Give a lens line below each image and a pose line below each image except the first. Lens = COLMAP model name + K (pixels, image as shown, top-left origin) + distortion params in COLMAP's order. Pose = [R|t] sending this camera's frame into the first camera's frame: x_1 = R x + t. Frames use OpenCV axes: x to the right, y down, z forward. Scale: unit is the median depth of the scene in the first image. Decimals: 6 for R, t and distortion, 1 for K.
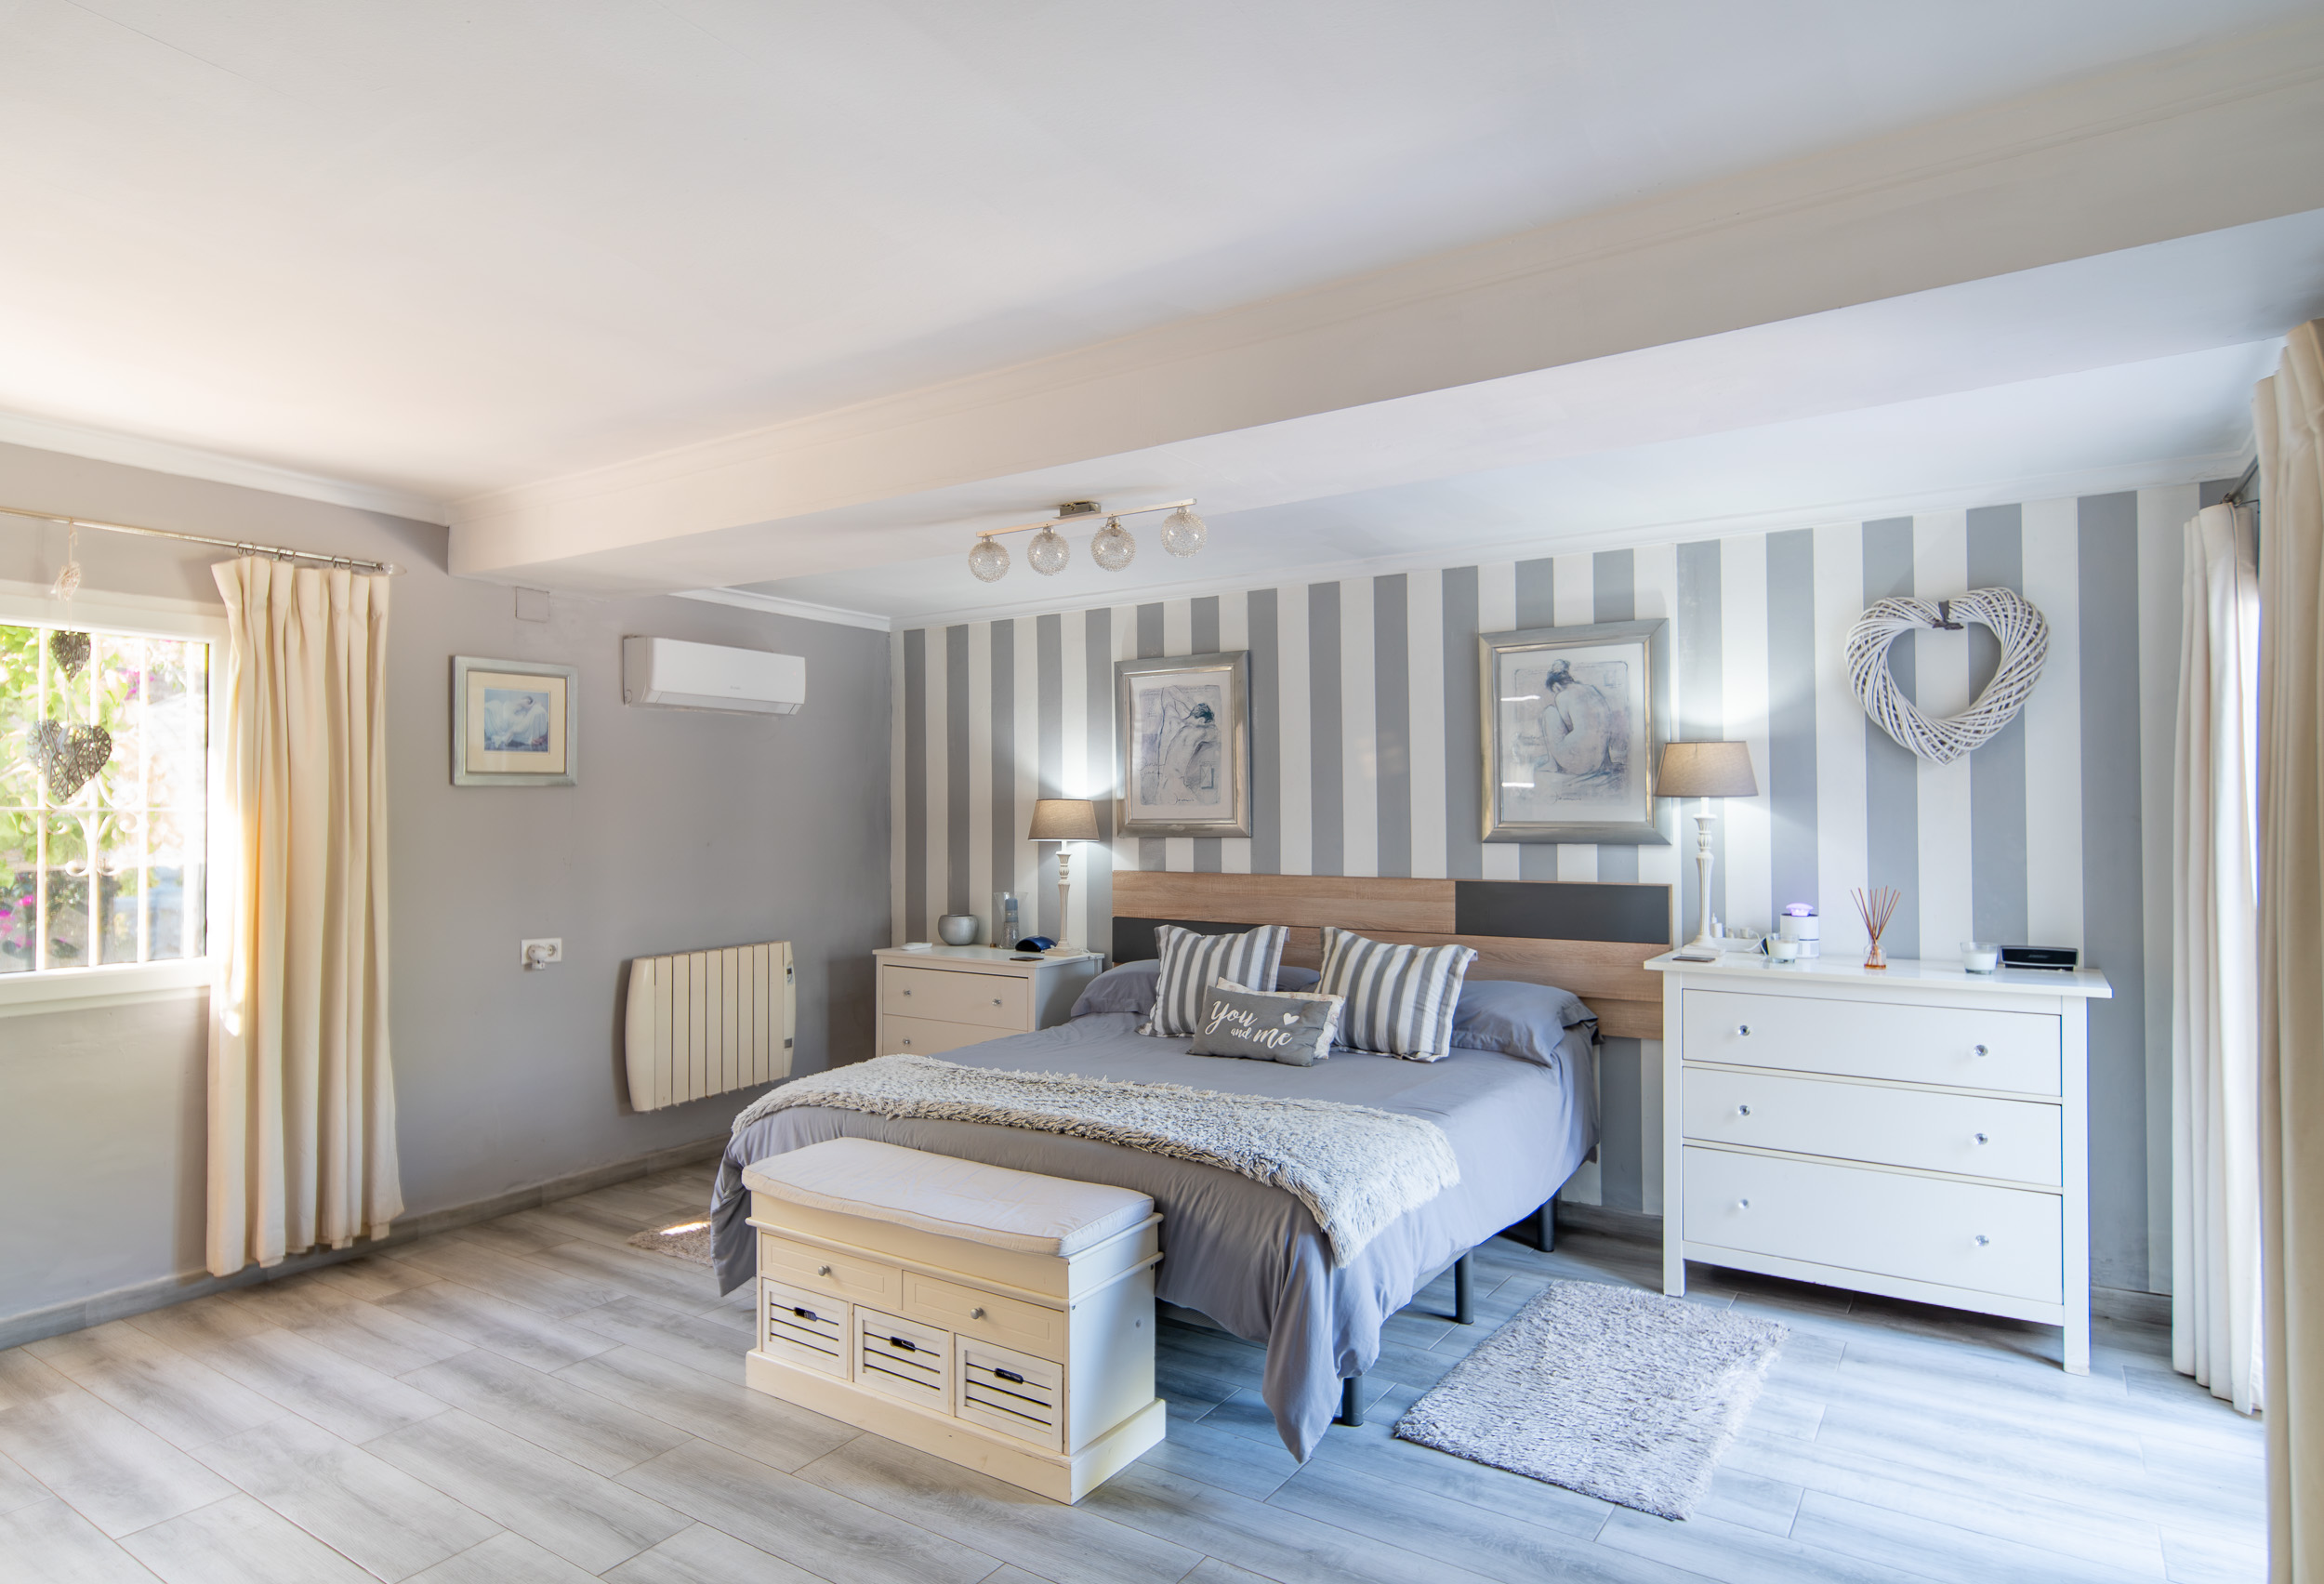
lens RADIAL K [[1328.0, 0, 1159.8], [0, 1328.0, 799.9], [0, 0, 1]] dist [-0.003095, -0.000136]
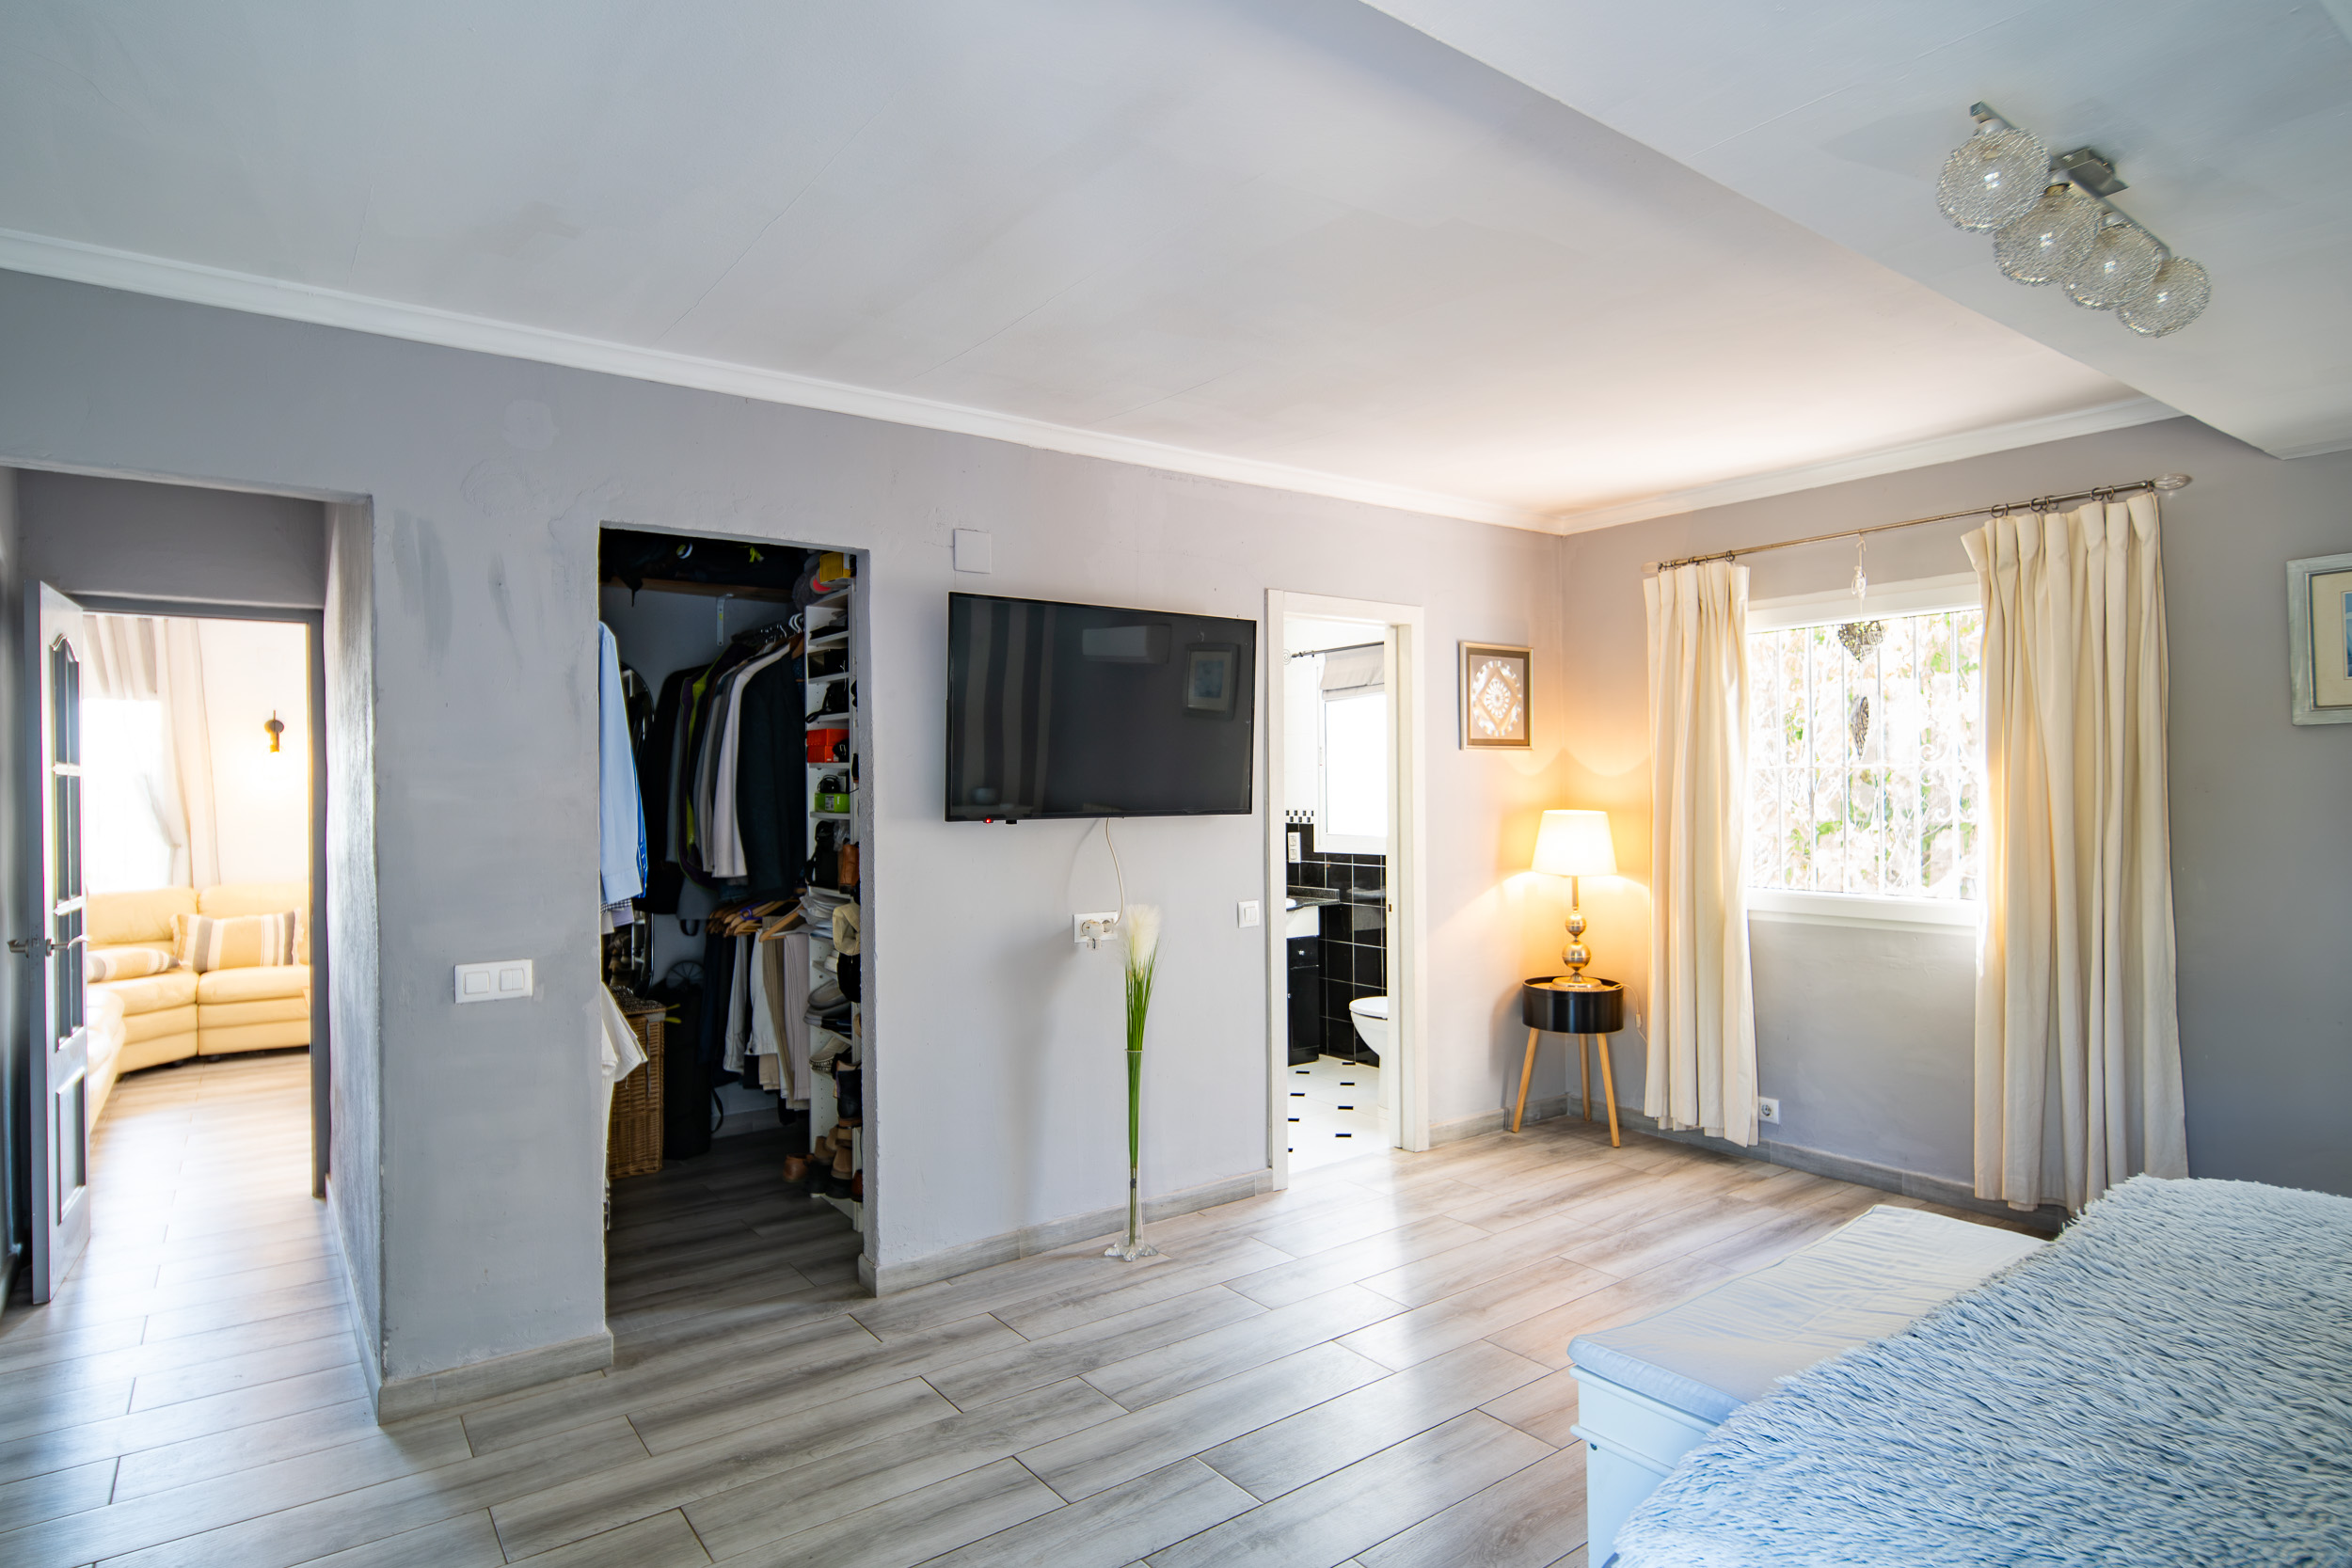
lens RADIAL K [[1269.5, 0, 1170.6], [0, 1269.5, 790.6], [0, 0, 1]] dist [0.001951, 0.001483]
pose [[-0.328905, 0.004519, -0.944352, 0.341374], [0.020951, 0.999777, -0.002513, 0.013446], [0.944130, -0.020611, -0.328927, 0.518481]]
